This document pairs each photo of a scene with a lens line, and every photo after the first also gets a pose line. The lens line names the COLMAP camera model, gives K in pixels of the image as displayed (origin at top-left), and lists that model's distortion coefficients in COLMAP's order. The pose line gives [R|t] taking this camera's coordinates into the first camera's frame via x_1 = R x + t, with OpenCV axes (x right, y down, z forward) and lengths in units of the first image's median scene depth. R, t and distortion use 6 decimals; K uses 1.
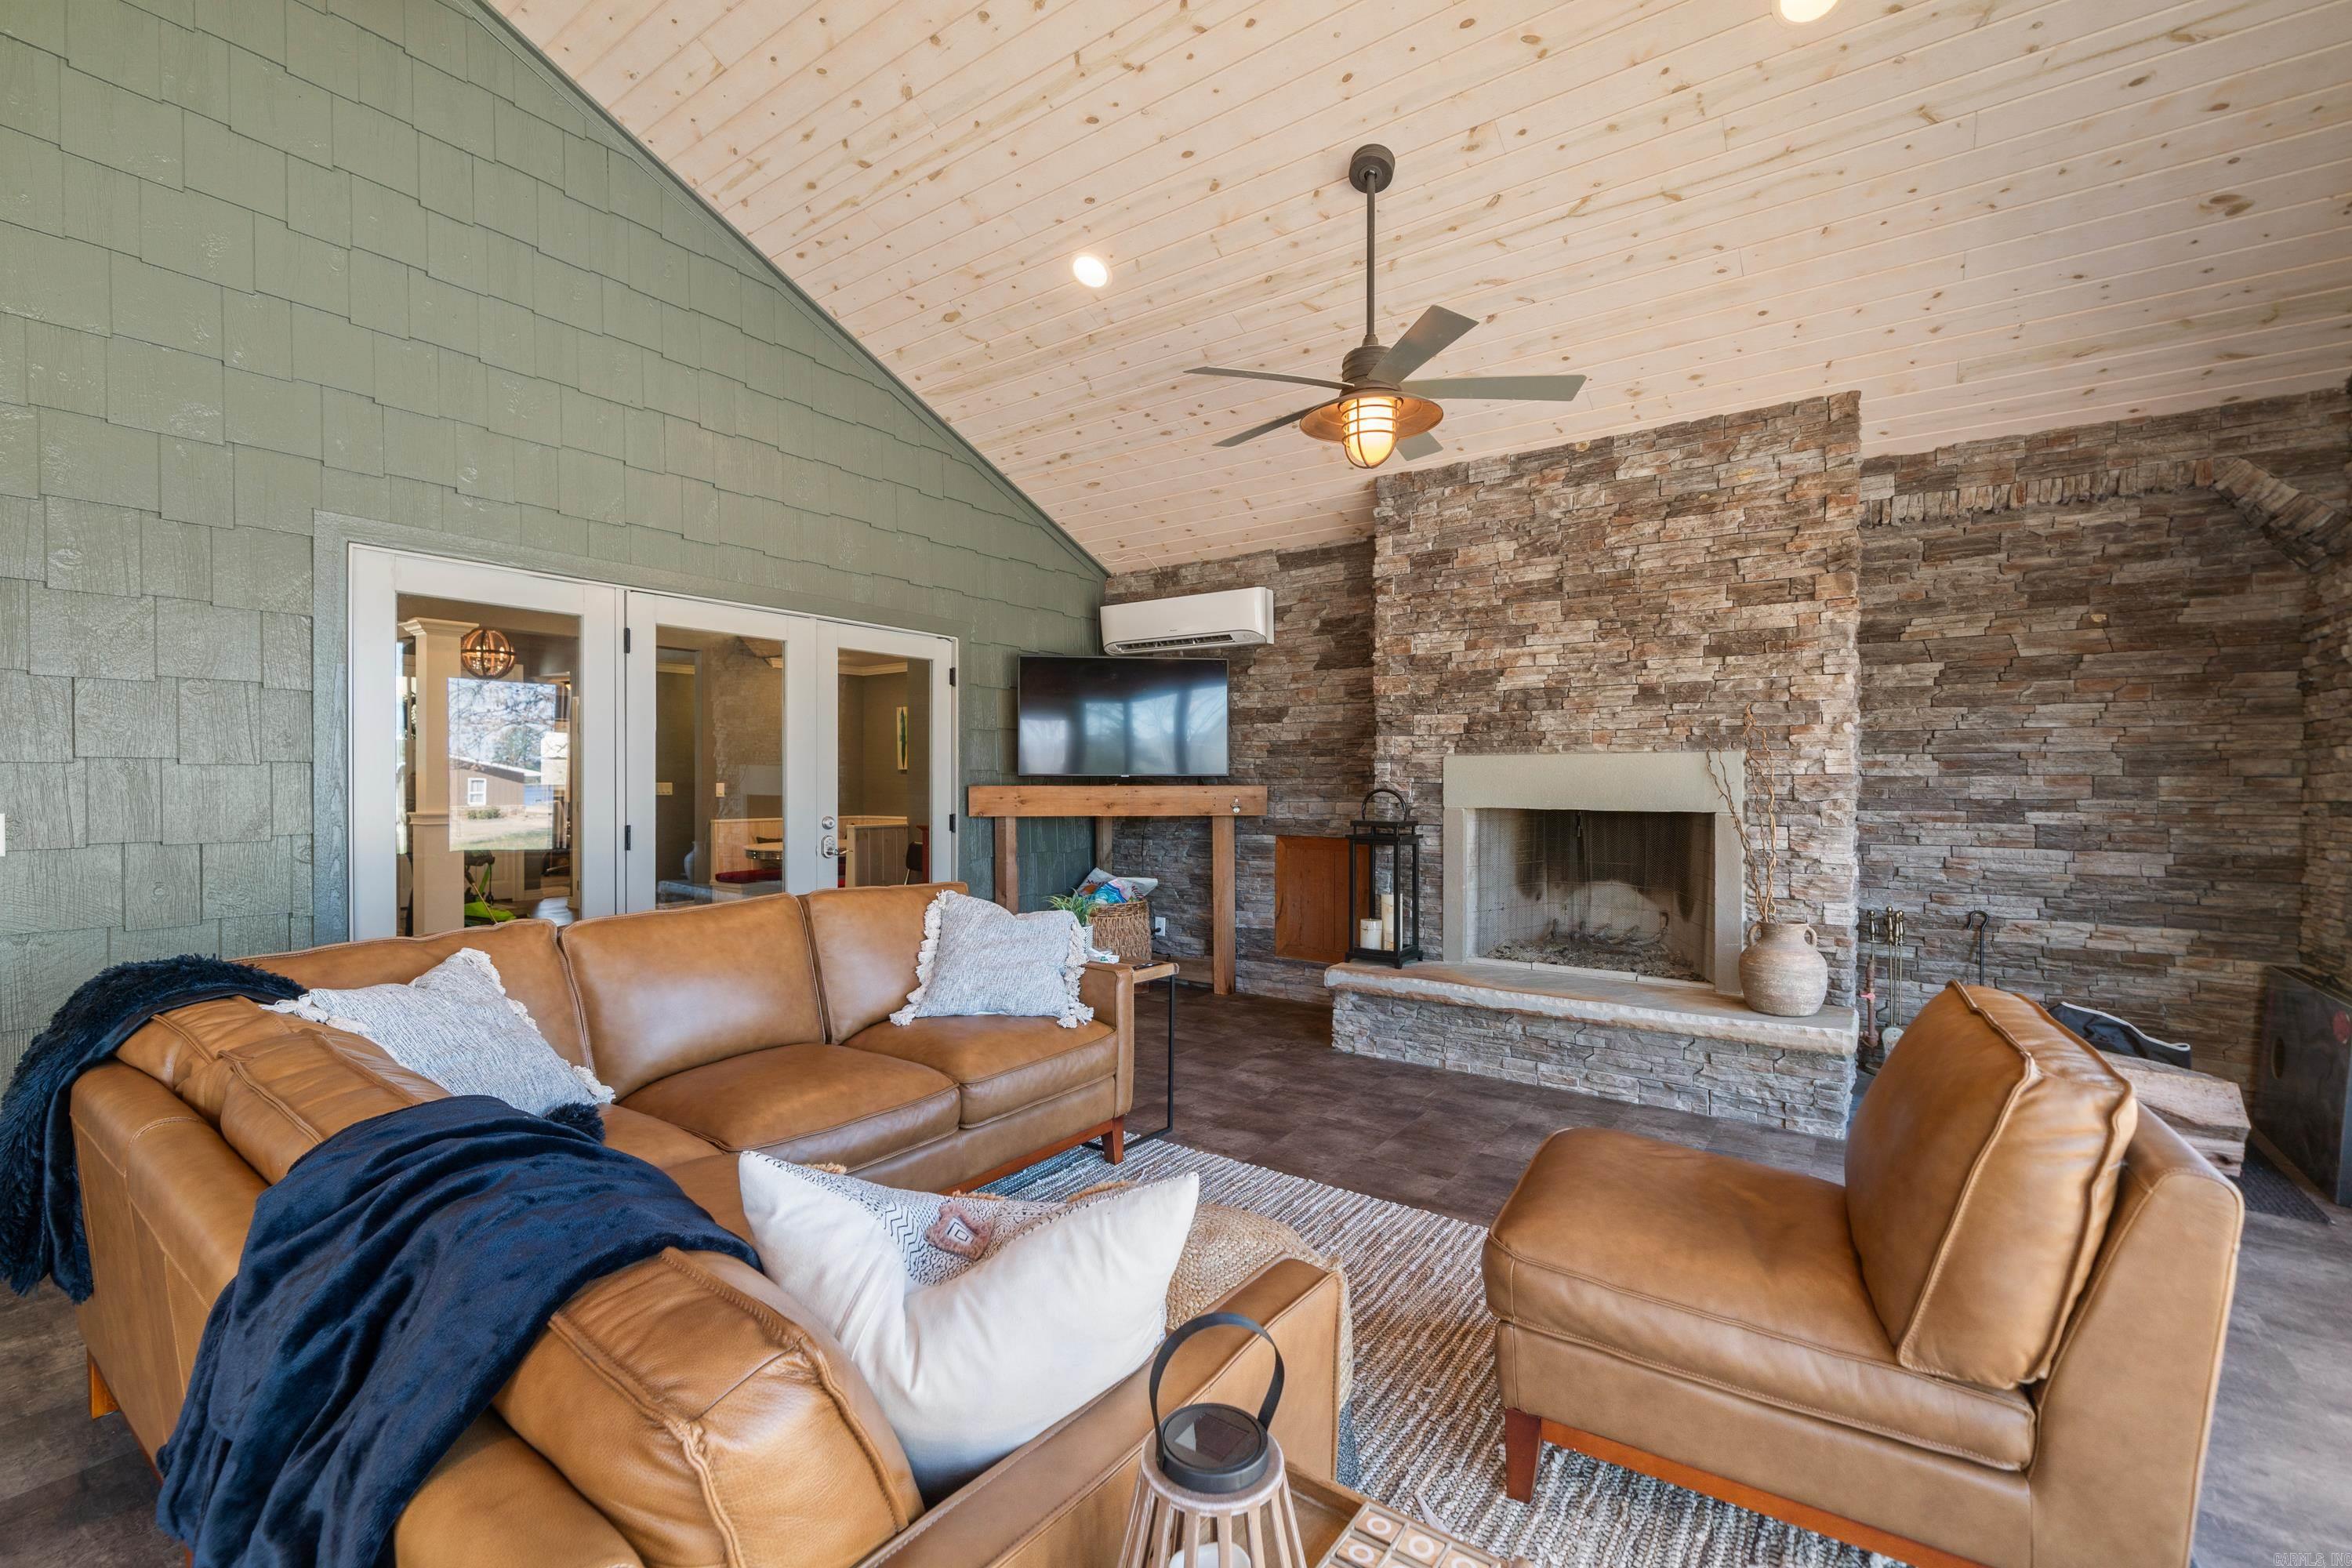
lens RADIAL K [[983.3, 0, 1152.7], [0, 983.3, 789.7], [0, 0, 1]] dist [-0.000576, -0.000379]
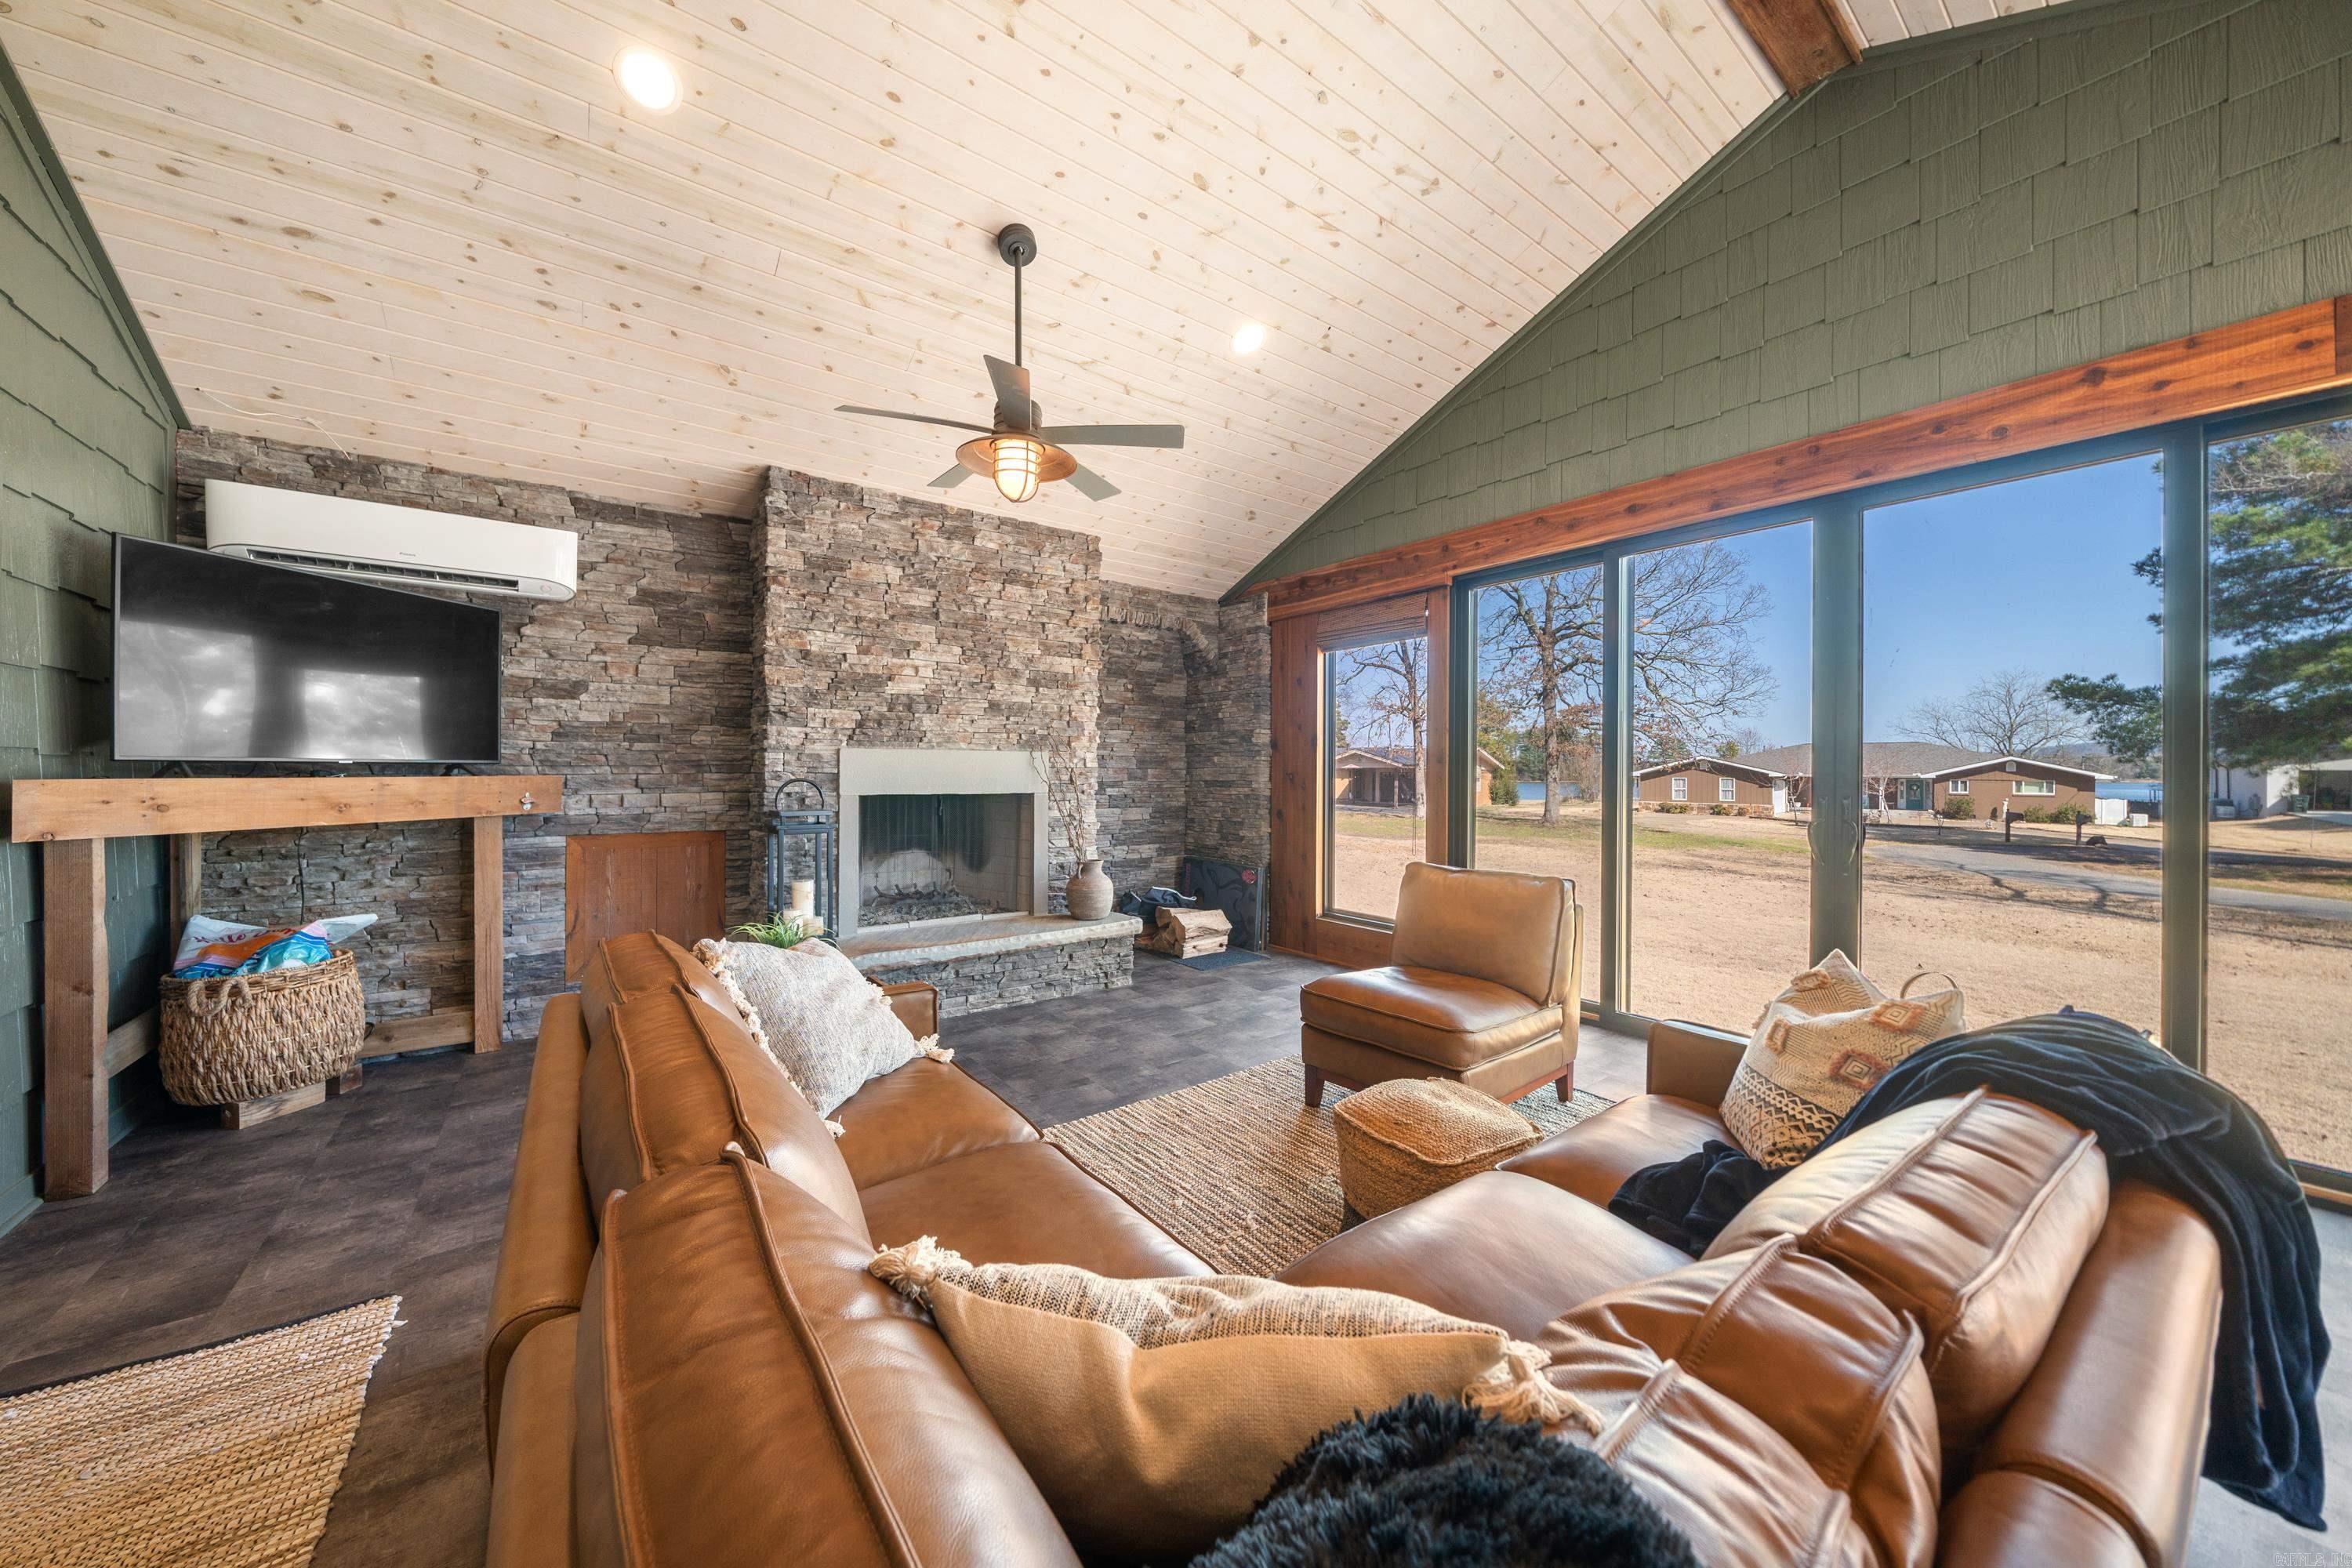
lens RADIAL K [[816.9, 0, 1155.9], [0, 816.9, 770.8], [0, 0, 1]] dist [-0.004307, 0.000305]
pose [[0.302415, 0.000045, 0.953176, -0.486876], [0.003677, 0.999993, -0.001213, -0.006943], [-0.953169, 0.003872, 0.302413, 0.418361]]
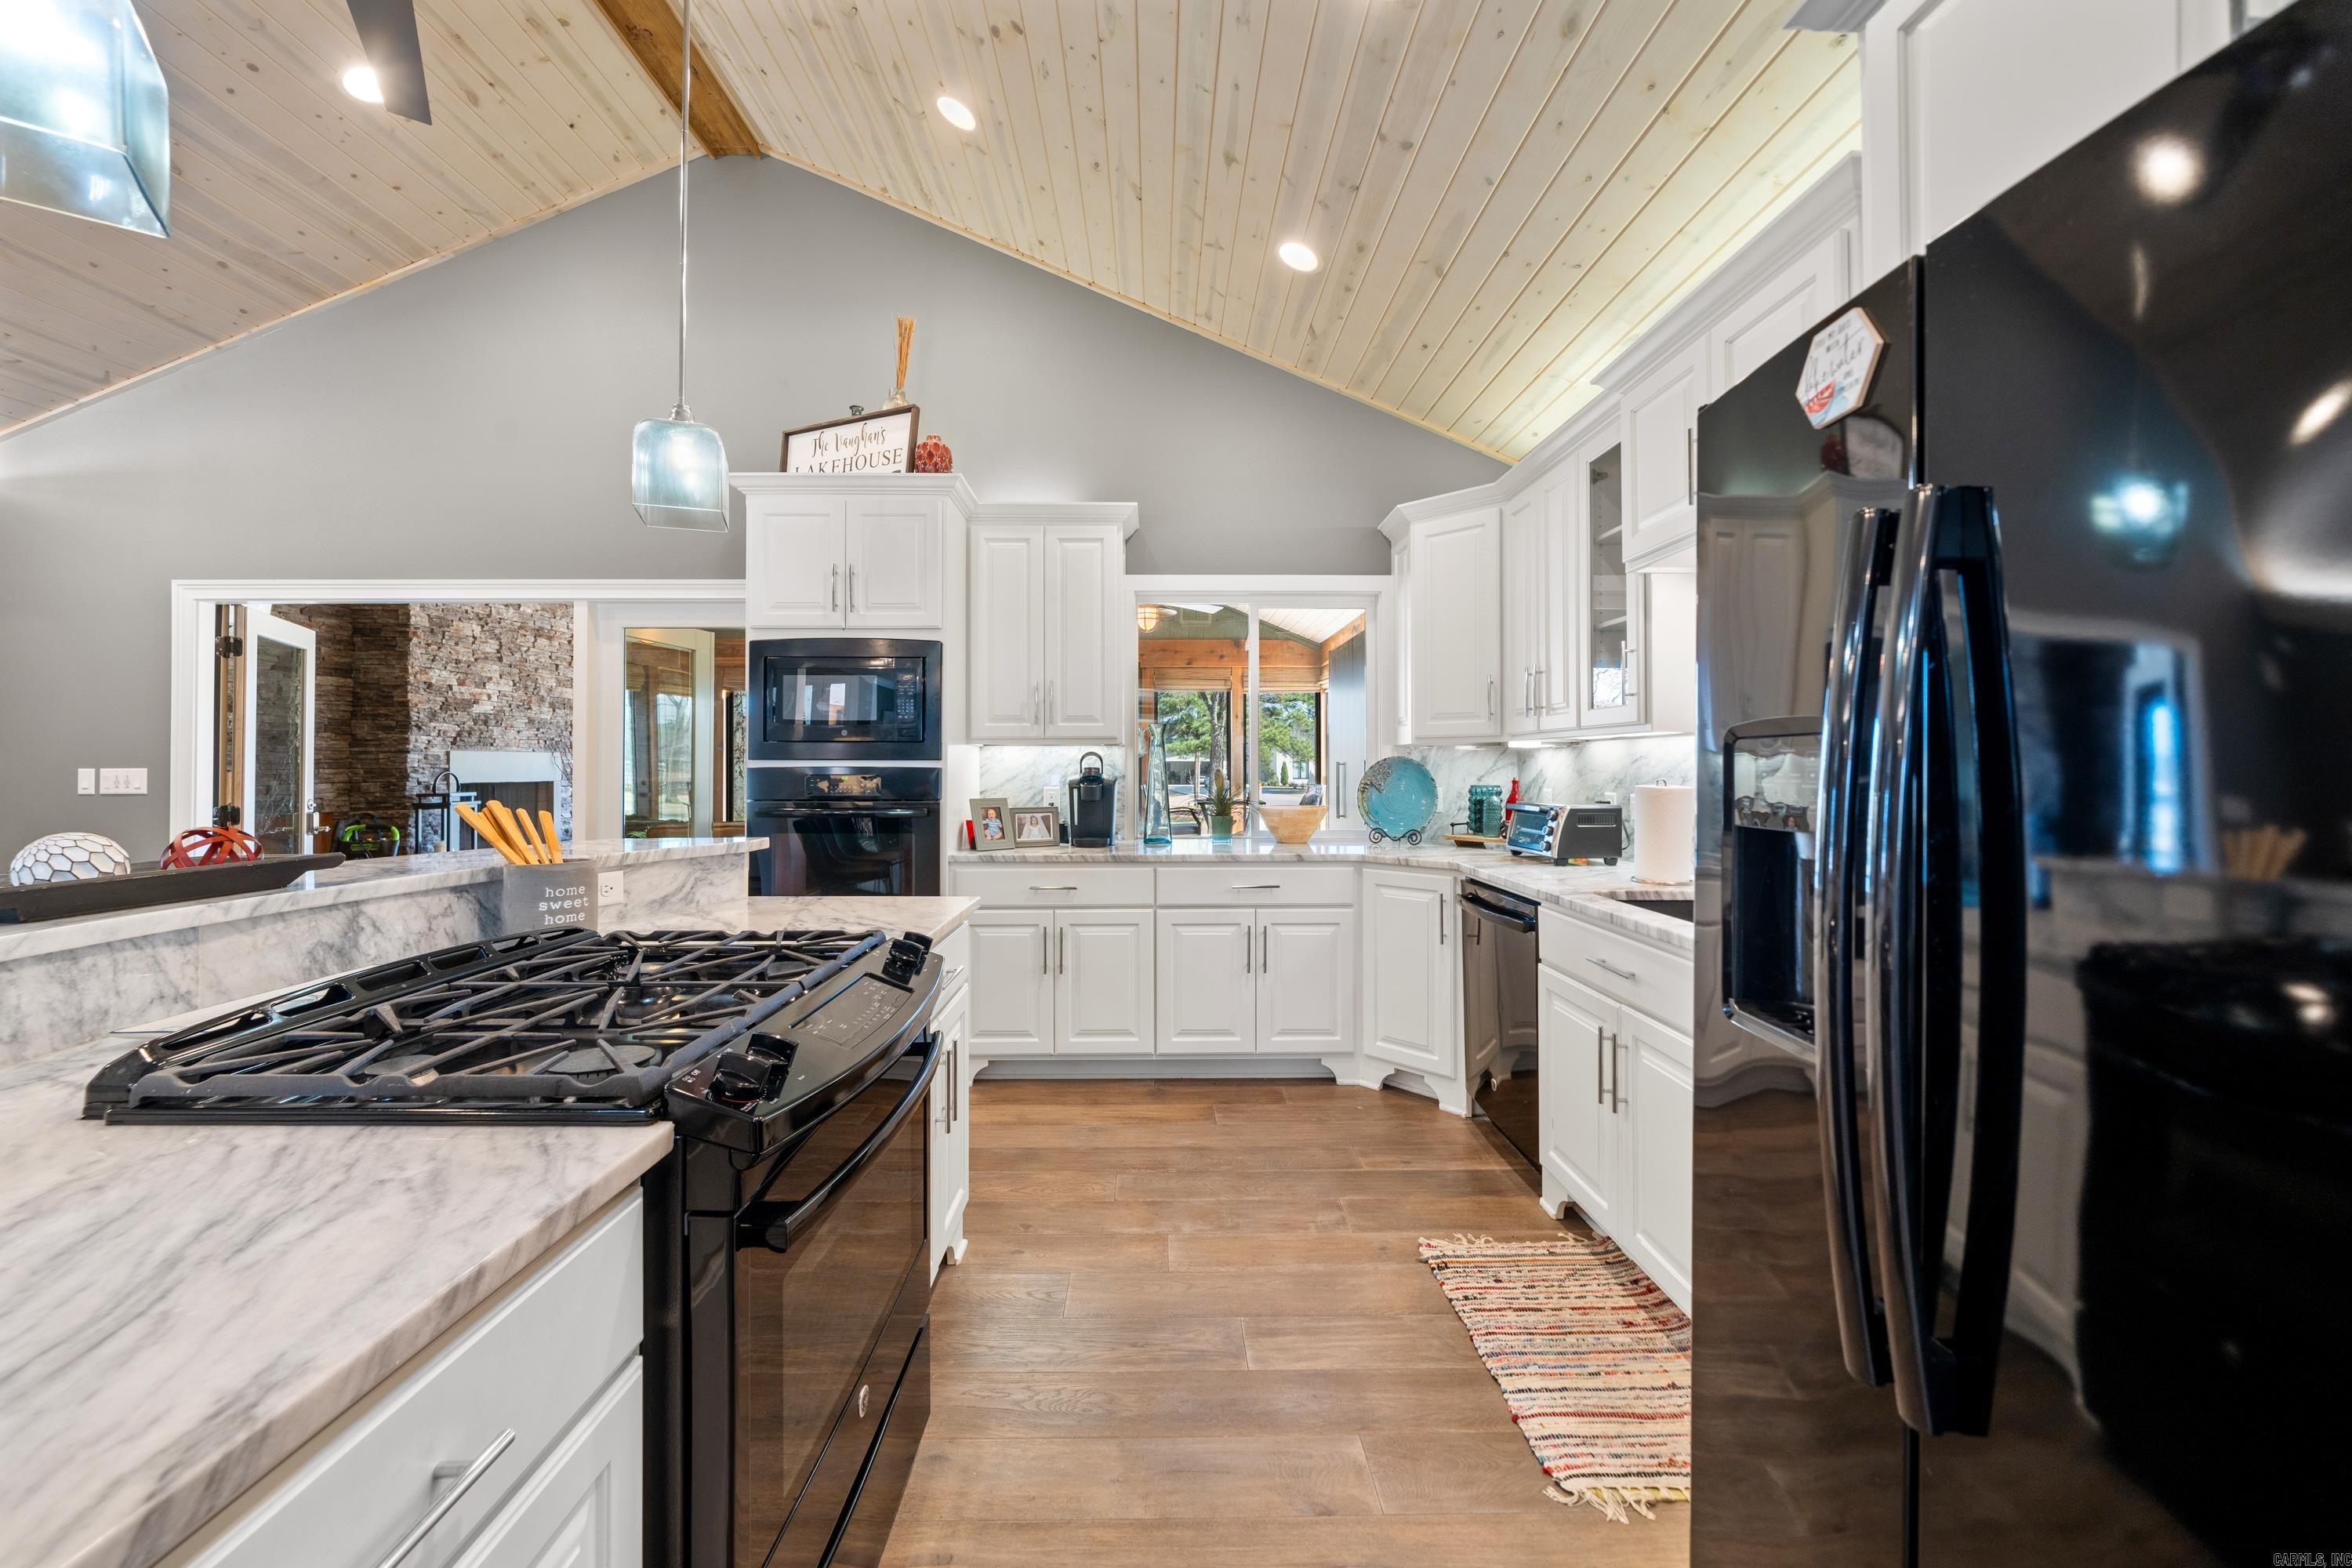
lens RADIAL K [[867.8, 0, 1161.4], [0, 867.8, 757.8], [0, 0, 1]] dist [0.000162, -0.000146]
pose [[-0.595510, 0.004794, 0.803333, -1.590077], [0.004989, 0.999985, -0.002269, -0.014280], [-0.803332, 0.002657, -0.595525, 0.968280]]
